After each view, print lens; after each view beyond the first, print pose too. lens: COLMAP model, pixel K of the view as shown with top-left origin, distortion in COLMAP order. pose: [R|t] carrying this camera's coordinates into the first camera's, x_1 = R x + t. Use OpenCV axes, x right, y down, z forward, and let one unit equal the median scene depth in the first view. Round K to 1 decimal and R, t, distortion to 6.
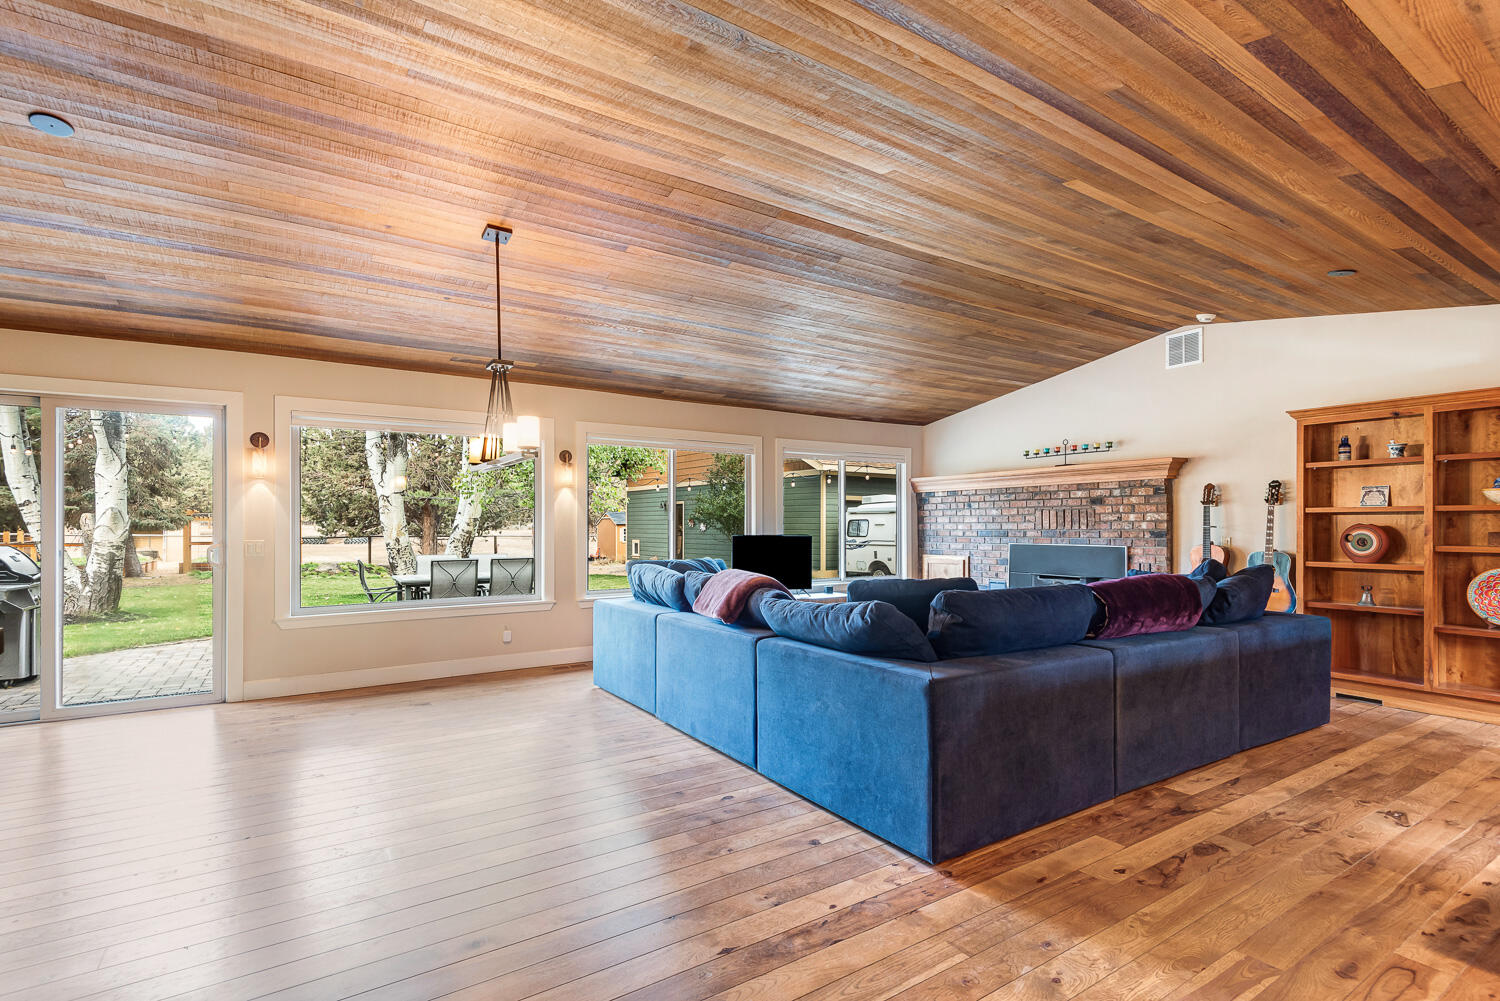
lens RADIAL K [[689.9, 0, 742.8], [0, 689.9, 512.5], [0, 0, 1]] dist [-0.000041, -0.000389]
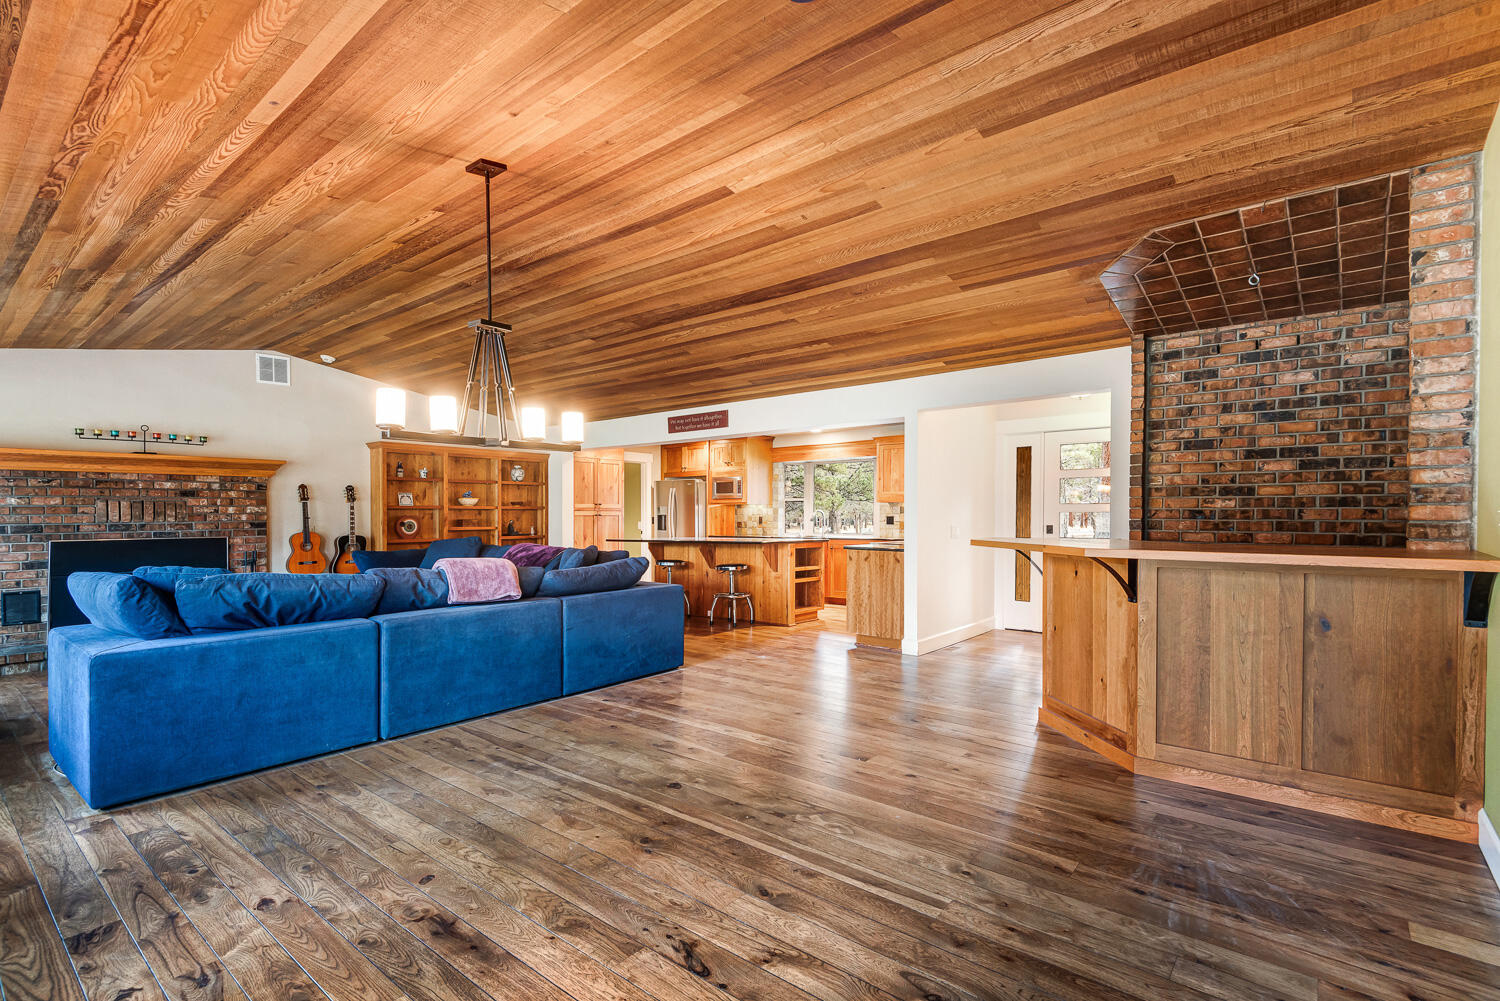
lens RADIAL K [[689.9, 0, 754.6], [0, 689.9, 515.6], [0, 0, 1]] dist [-0.000041, -0.000389]
pose [[-0.318459, 0.000441, 0.947937, -0.705502], [-0.012164, 0.999916, -0.004552, 0.010300], [-0.947859, -0.012980, -0.318427, 0.544434]]
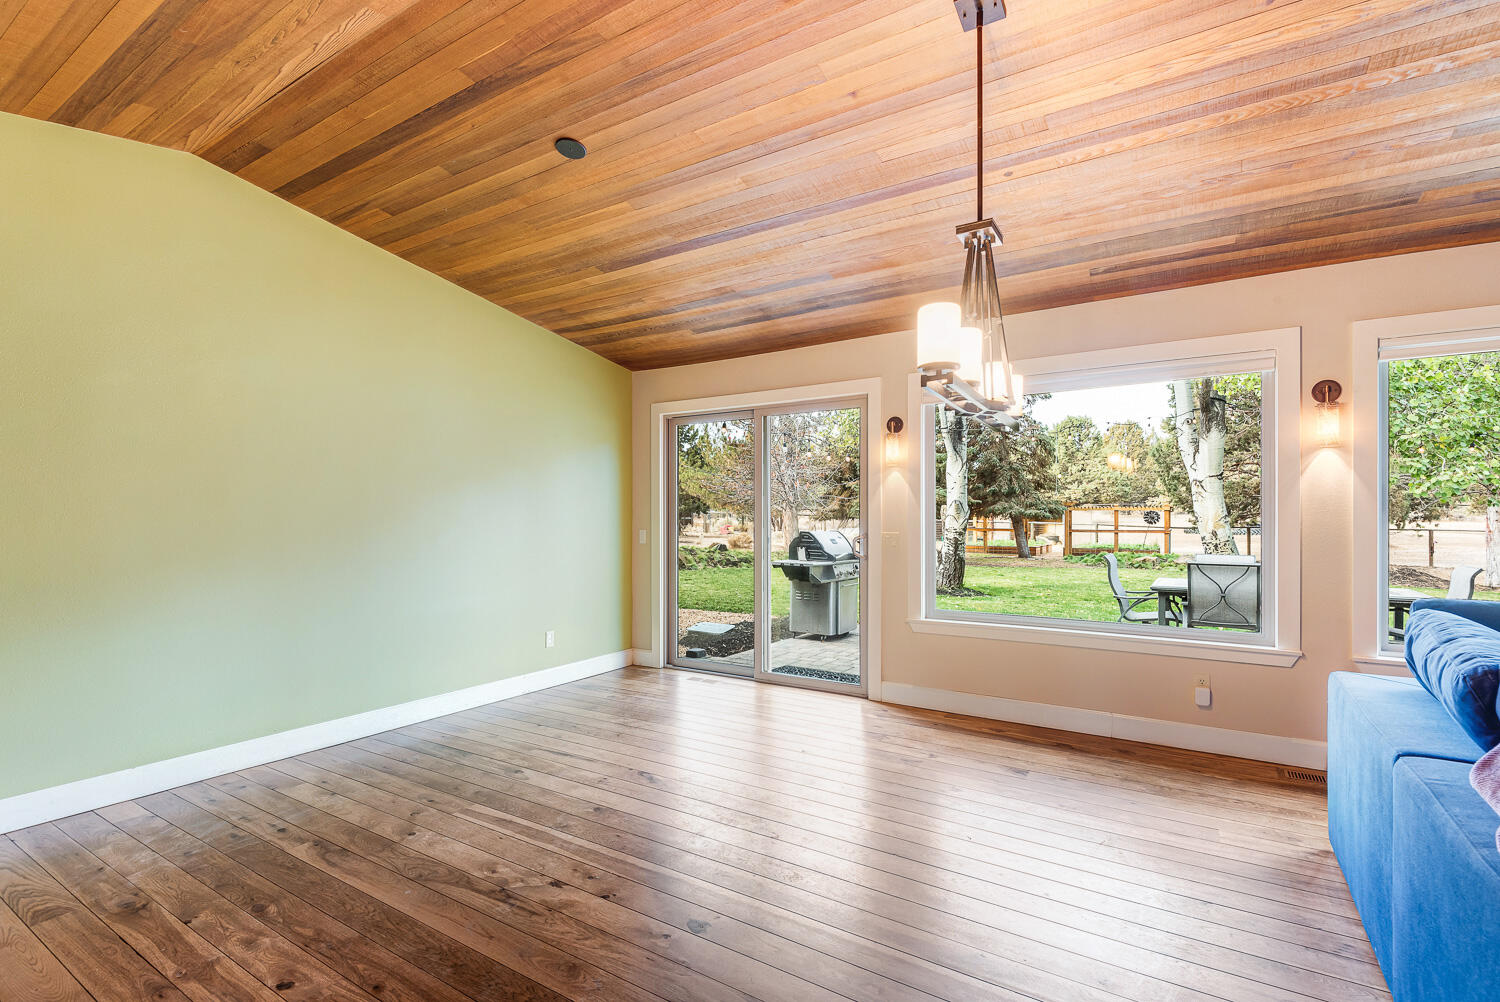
lens RADIAL K [[689.9, 0, 742.5], [0, 689.9, 509.0], [0, 0, 1]] dist [-0.000041, -0.000389]
pose [[0.412150, -0.006954, -0.911090, 0.047827], [0.016531, 0.999863, -0.000154, 0.004322], [0.910966, -0.014997, 0.412208, 0.337570]]
